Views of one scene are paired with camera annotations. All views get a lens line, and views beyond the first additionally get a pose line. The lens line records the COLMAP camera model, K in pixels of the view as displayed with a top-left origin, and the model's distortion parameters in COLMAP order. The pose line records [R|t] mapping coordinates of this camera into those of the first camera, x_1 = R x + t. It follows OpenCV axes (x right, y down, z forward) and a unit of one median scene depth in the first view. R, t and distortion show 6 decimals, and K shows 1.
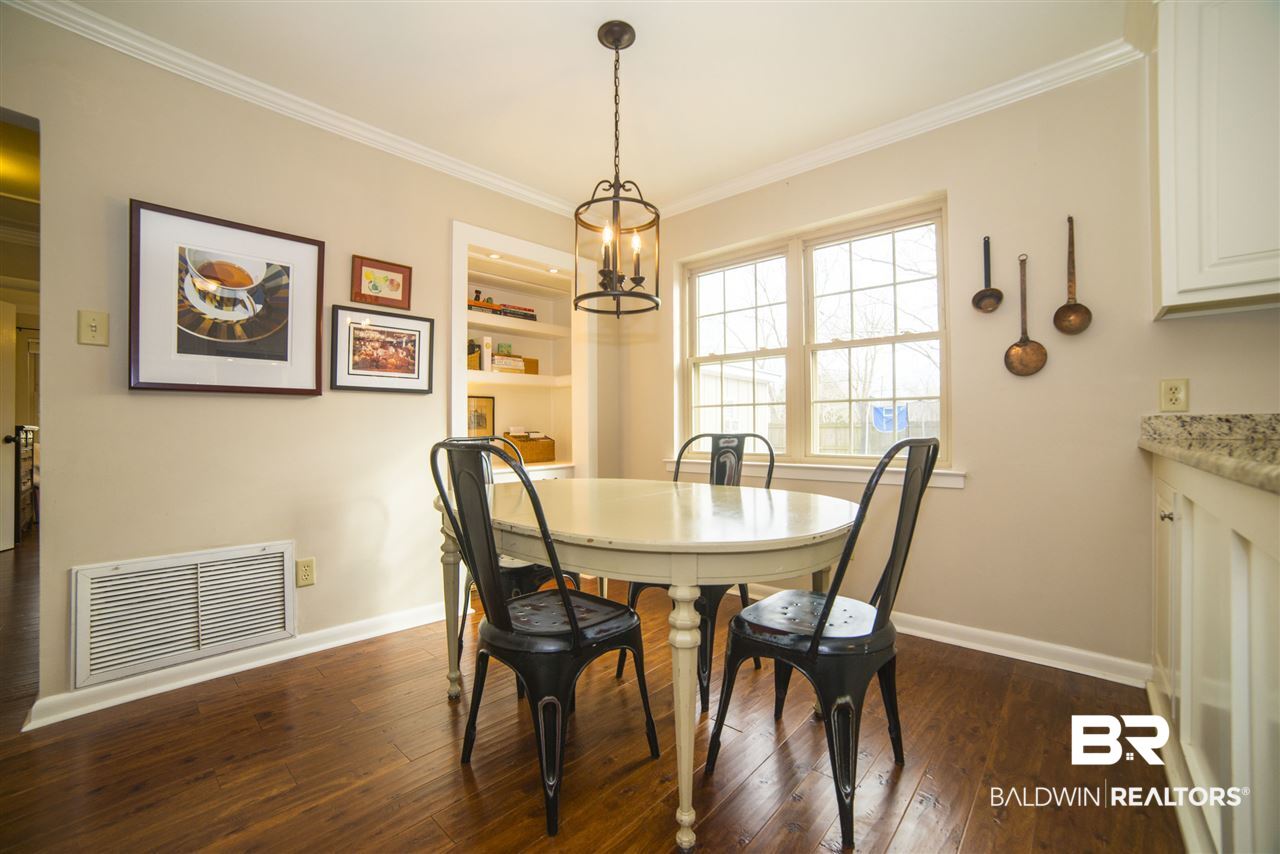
lens RADIAL K [[553.9, 0, 643.2], [0, 553.9, 415.9], [0, 0, 1]] dist [-0.000924, -0.000064]
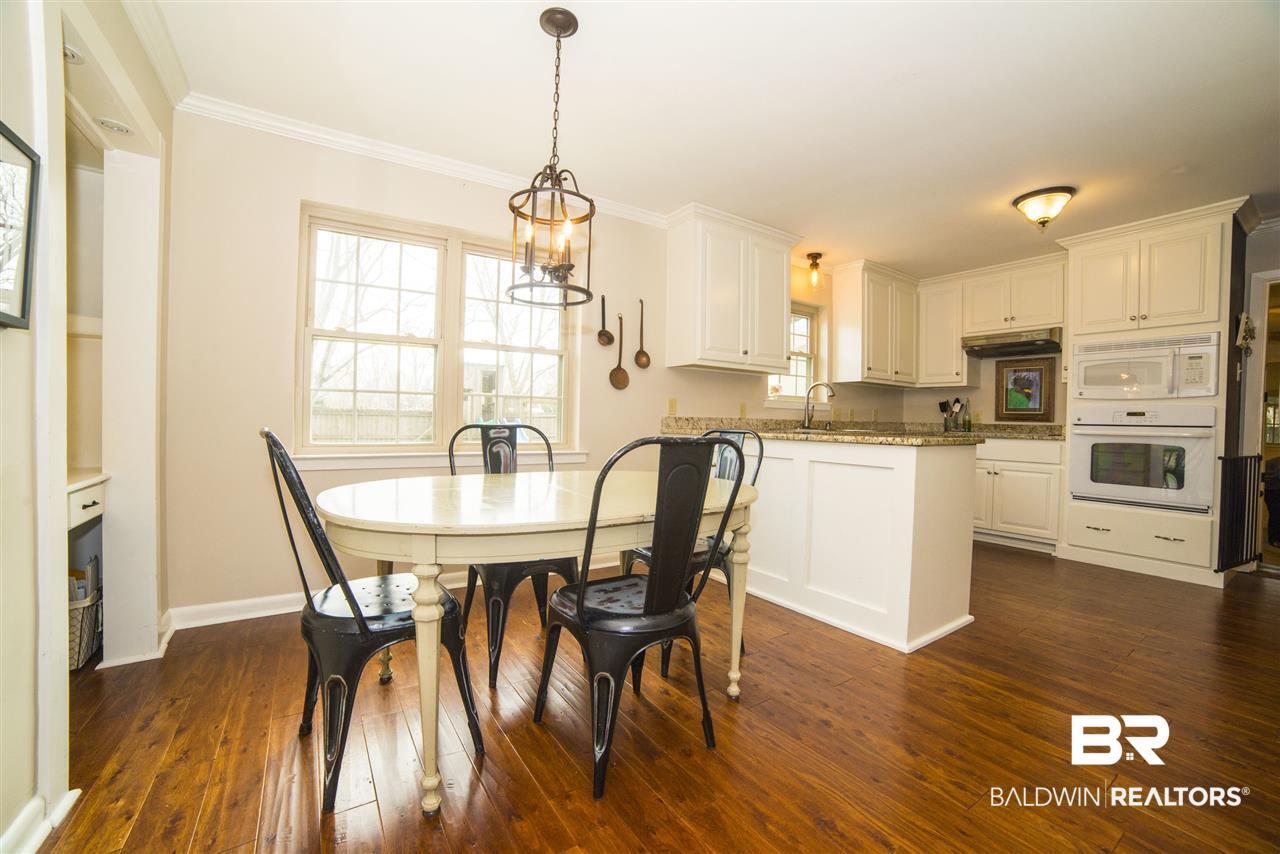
lens RADIAL K [[544.0, 0, 640.0], [0, 544.0, 427.0], [0, 0, 1]] dist [-0.001178, 0.000025]
pose [[0.258781, -0.002170, 0.965934, -0.777647], [-0.032485, 0.999412, 0.010948, 0.016828], [-0.965390, -0.034211, 0.258559, 0.491120]]
